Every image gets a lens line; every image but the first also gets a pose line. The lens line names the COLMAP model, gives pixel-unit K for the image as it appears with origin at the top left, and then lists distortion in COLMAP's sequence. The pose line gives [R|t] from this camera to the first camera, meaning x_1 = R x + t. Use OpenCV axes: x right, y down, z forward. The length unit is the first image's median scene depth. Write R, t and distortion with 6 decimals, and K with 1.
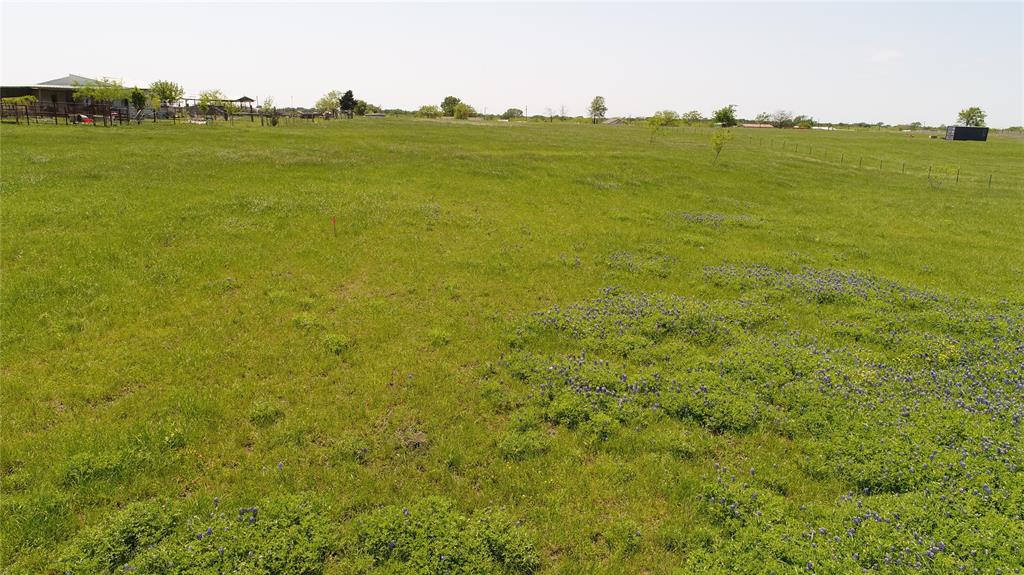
lens RADIAL K [[688.9, 0, 512.0], [0, 688.9, 287.5], [0, 0, 1]] dist [-0.002255, 0.000350]
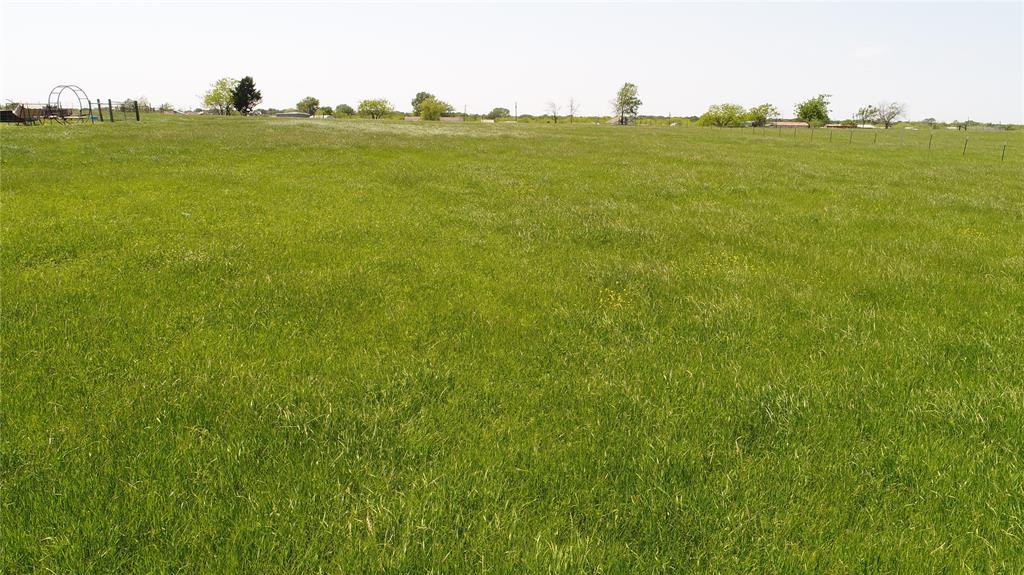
lens RADIAL K [[688.9, 0, 512.0], [0, 688.9, 287.5], [0, 0, 1]] dist [-0.002255, 0.000350]
pose [[0.999754, -0.014100, 0.017144, -0.001488], [0.014097, 0.999901, 0.000301, -0.077740], [-0.017147, -0.000059, 0.999853, 0.318345]]
